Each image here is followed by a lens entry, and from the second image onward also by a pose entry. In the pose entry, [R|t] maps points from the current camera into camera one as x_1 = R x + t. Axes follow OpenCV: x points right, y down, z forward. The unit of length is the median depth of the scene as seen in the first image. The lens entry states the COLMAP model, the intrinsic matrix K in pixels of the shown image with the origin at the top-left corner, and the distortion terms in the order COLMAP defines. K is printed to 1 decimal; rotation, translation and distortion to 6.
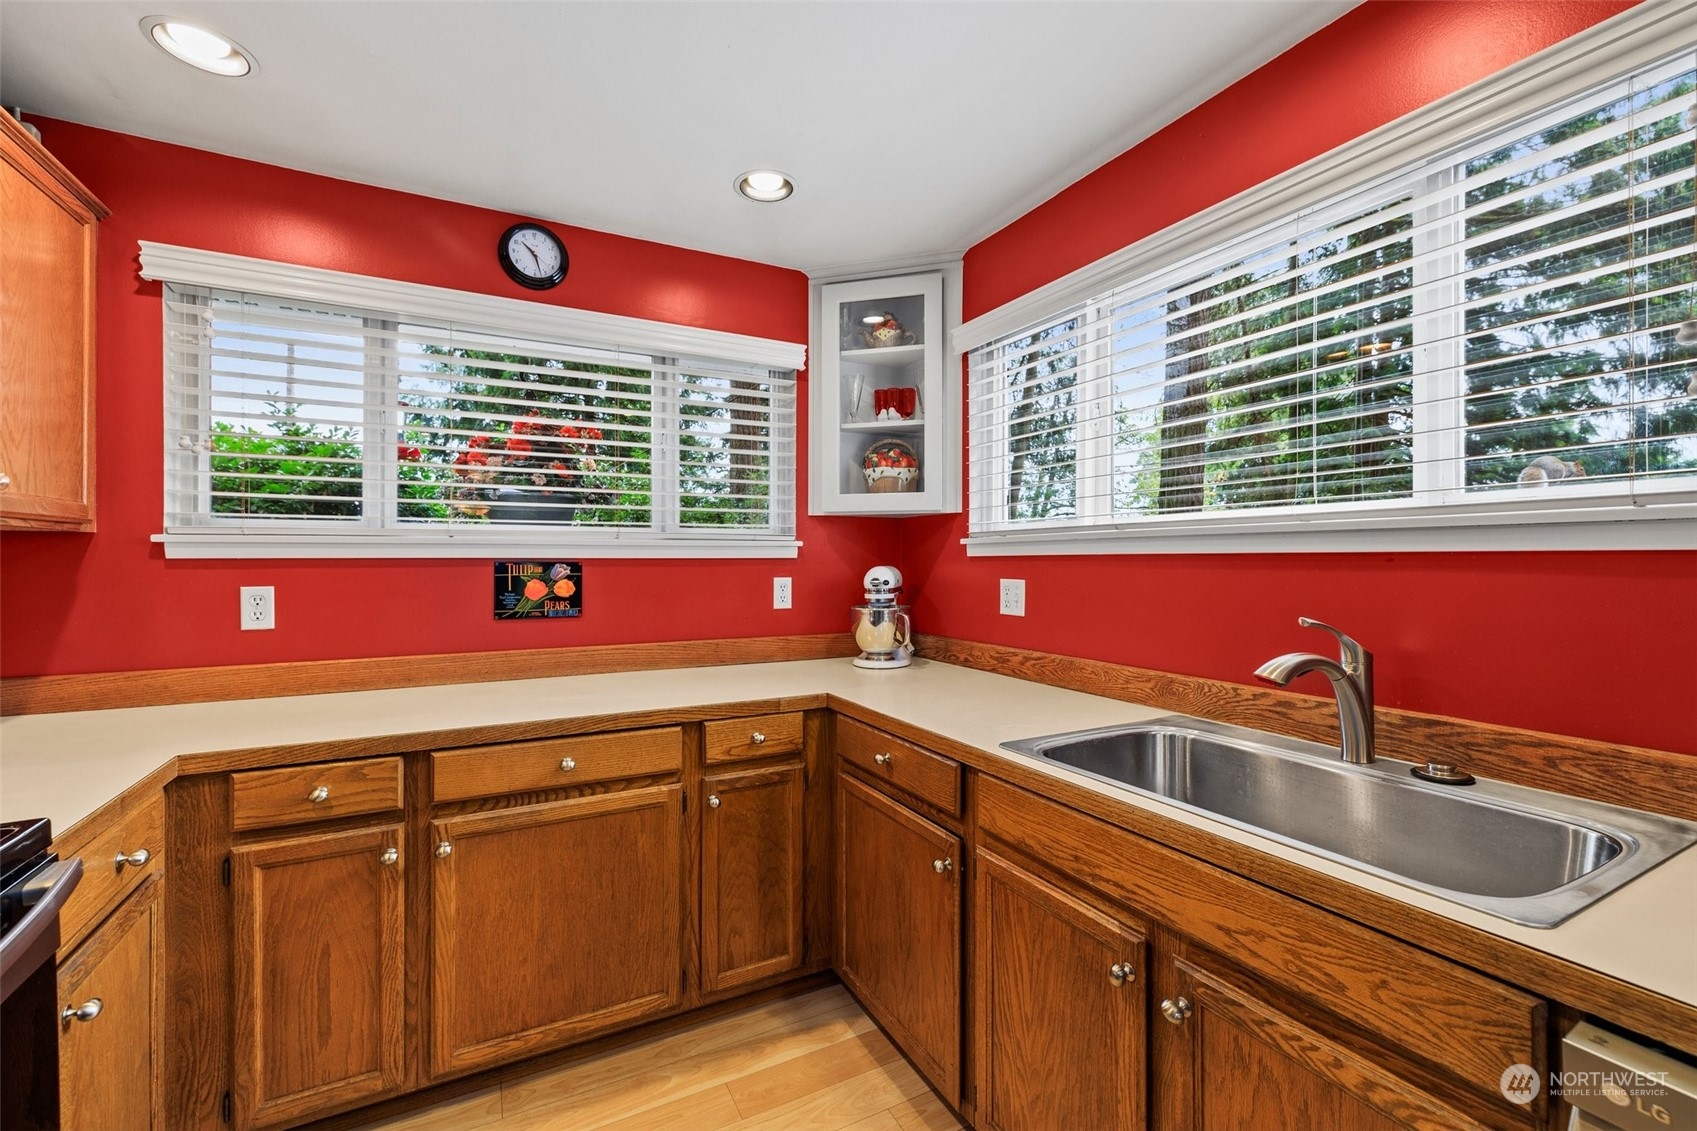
lens RADIAL K [[713.3, 0, 851.2], [0, 713.3, 558.7], [0, 0, 1]] dist [-0.000006, -0.000705]
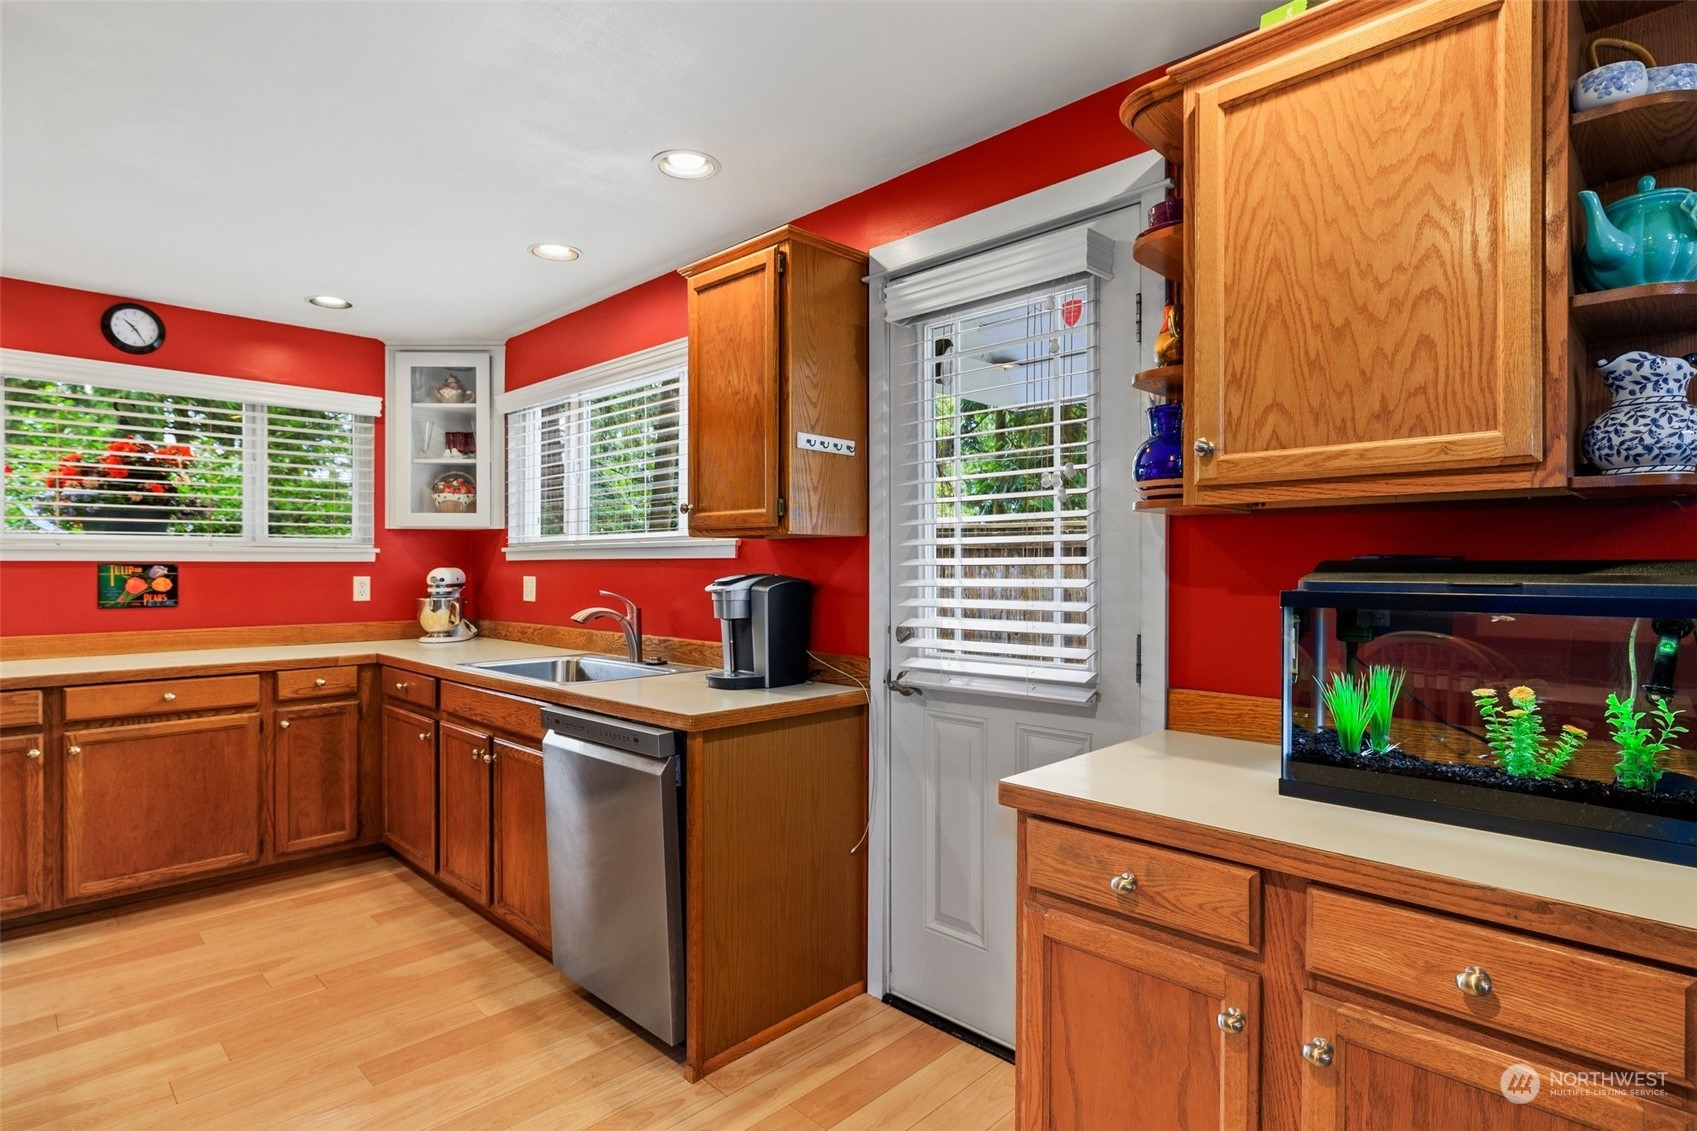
lens RADIAL K [[871.3, 0, 853.9], [0, 871.3, 567.8], [0, 0, 1]] dist [-0.000358, 0.000002]
pose [[0.953278, -0.000065, 0.302093, 0.385084], [-0.001463, 0.999987, 0.004831, 0.001838], [-0.302089, -0.005047, 0.953266, -1.075298]]
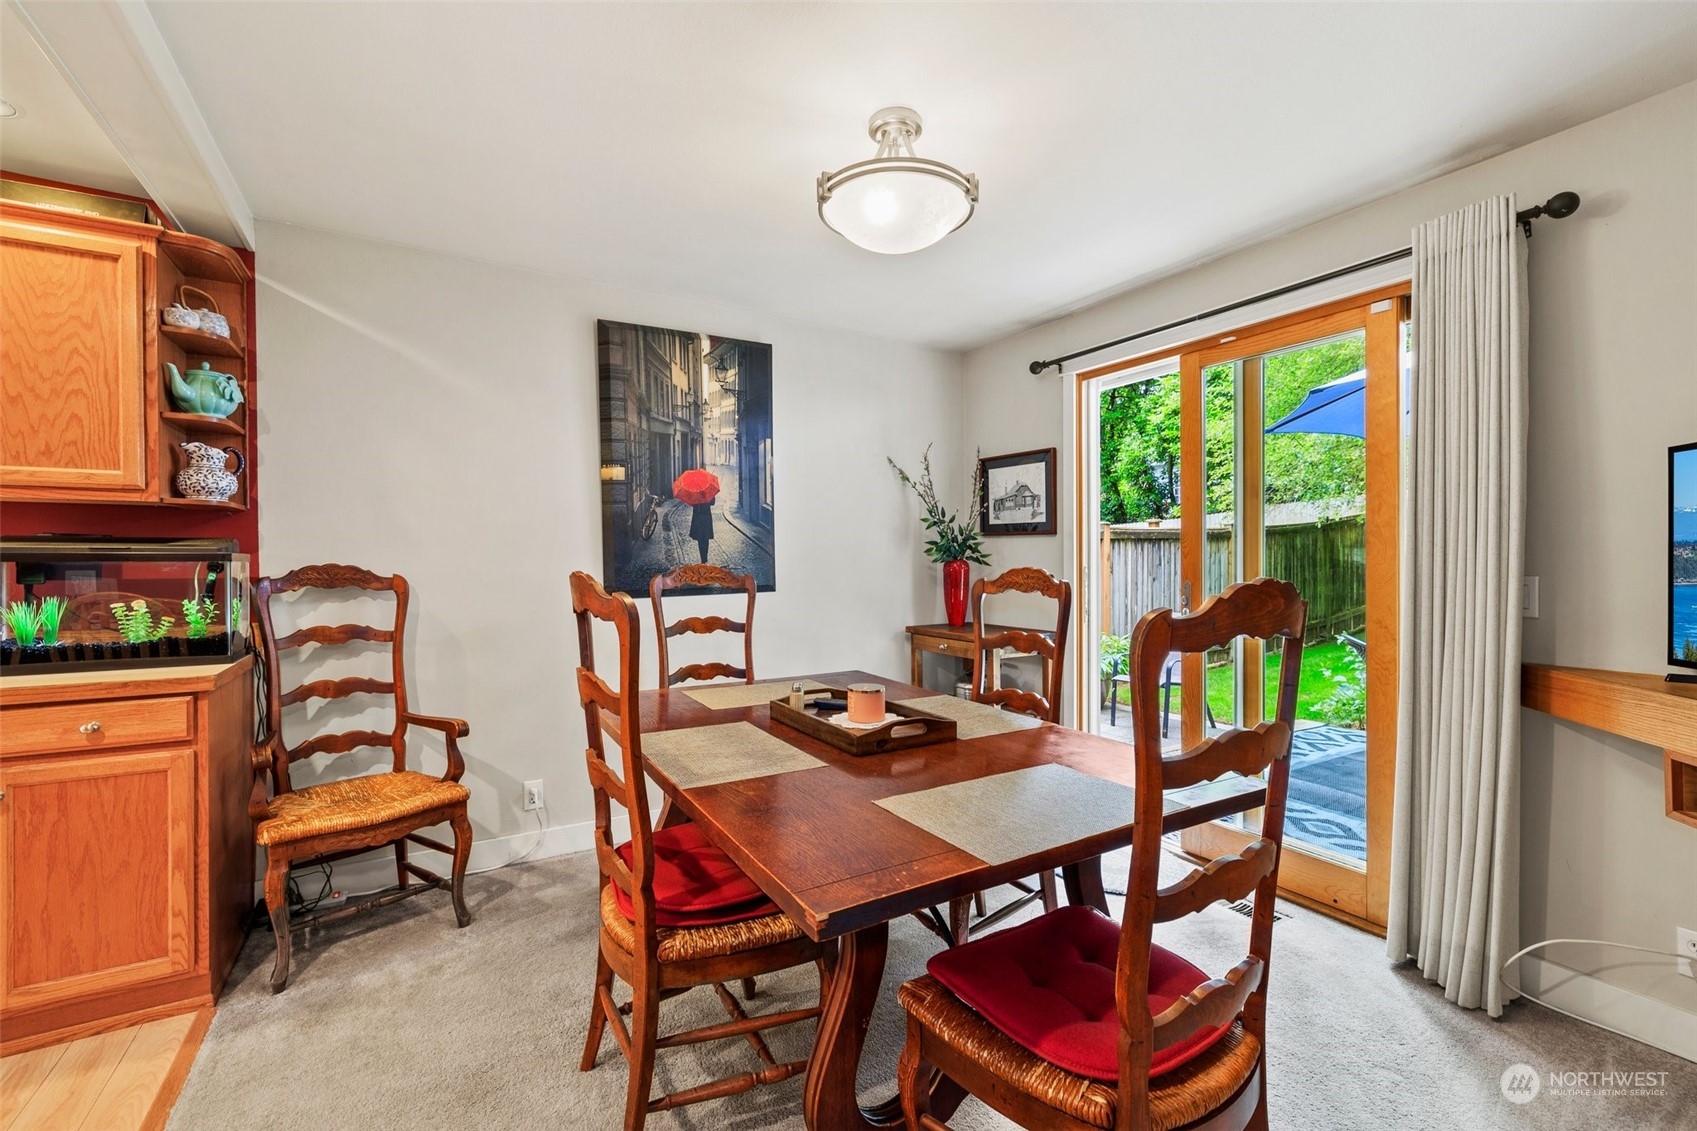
lens RADIAL K [[713.3, 0, 857.3], [0, 713.3, 567.7], [0, 0, 1]] dist [-0.000006, -0.000705]
pose [[-0.065394, -0.011069, 0.997798, -0.091148], [-0.004158, 0.999933, 0.010820, 0.029275], [-0.997851, -0.003441, -0.065435, -1.626050]]
